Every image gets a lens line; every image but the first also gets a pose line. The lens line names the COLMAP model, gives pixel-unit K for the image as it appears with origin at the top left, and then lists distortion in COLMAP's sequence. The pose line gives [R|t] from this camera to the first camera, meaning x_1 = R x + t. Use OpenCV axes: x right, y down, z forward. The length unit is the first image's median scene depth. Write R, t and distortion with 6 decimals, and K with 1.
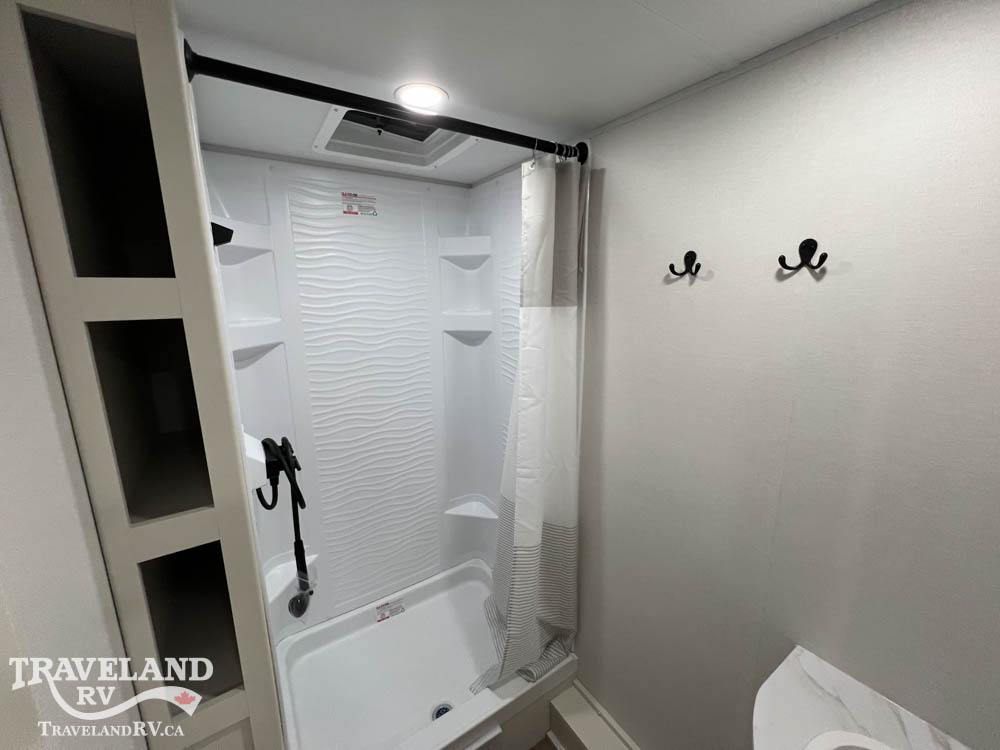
lens RADIAL K [[400.2, 0, 497.6], [0, 400.2, 373.3], [0, 0, 1]] dist [-0.002076, 0.000568]
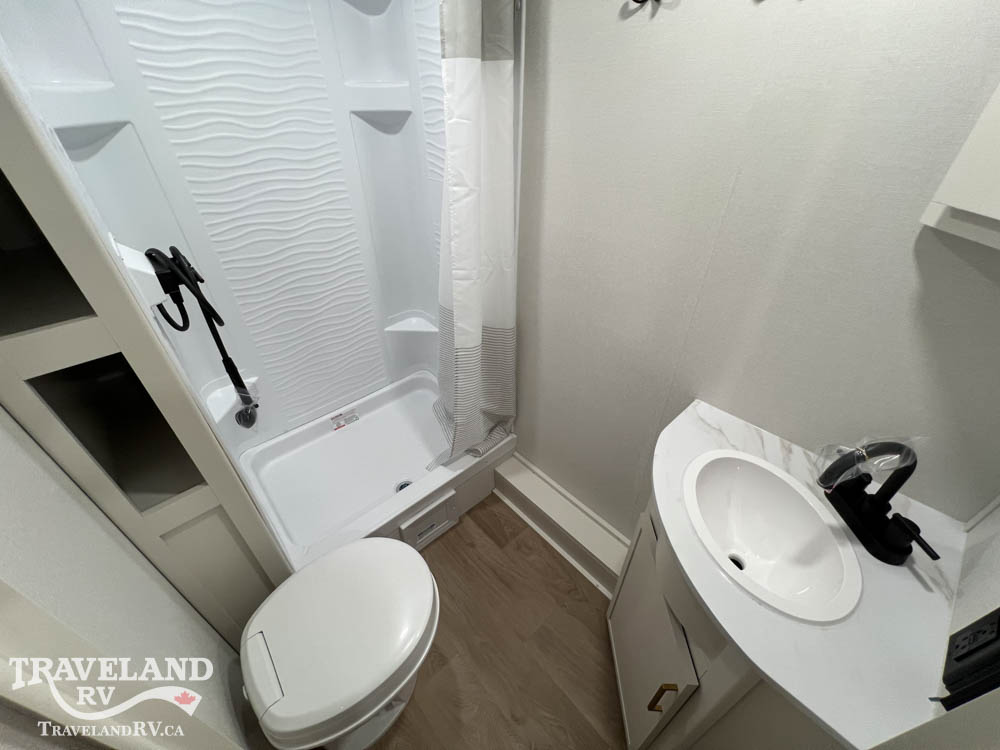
lens RADIAL K [[400.2, 0, 497.6], [0, 400.2, 373.3], [0, 0, 1]] dist [-0.002076, 0.000568]
pose [[0.987564, -0.085872, 0.131697, 0.008033], [0.024502, 0.911488, 0.410595, 0.074845], [-0.155299, -0.402262, 0.902257, 0.030251]]
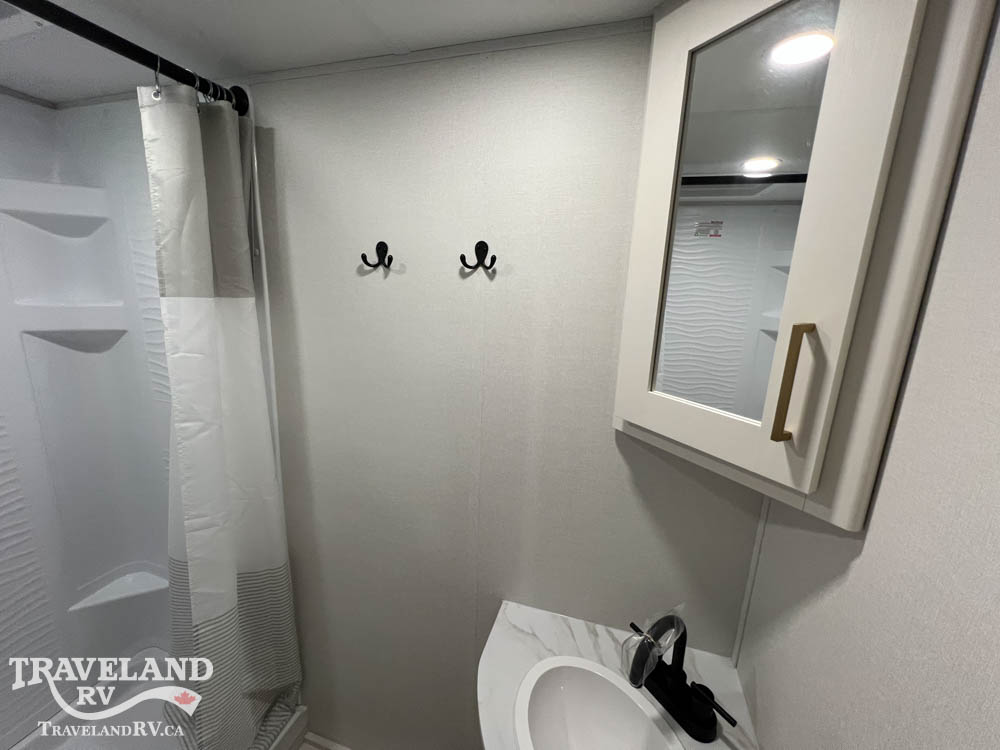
lens RADIAL K [[400.2, 0, 497.6], [0, 400.2, 373.3], [0, 0, 1]] dist [-0.002076, 0.000568]
pose [[0.772903, -0.095365, 0.627318, 0.059005], [0.082181, 0.995359, 0.050061, -0.017829], [-0.629180, 0.012861, 0.777153, 0.081097]]
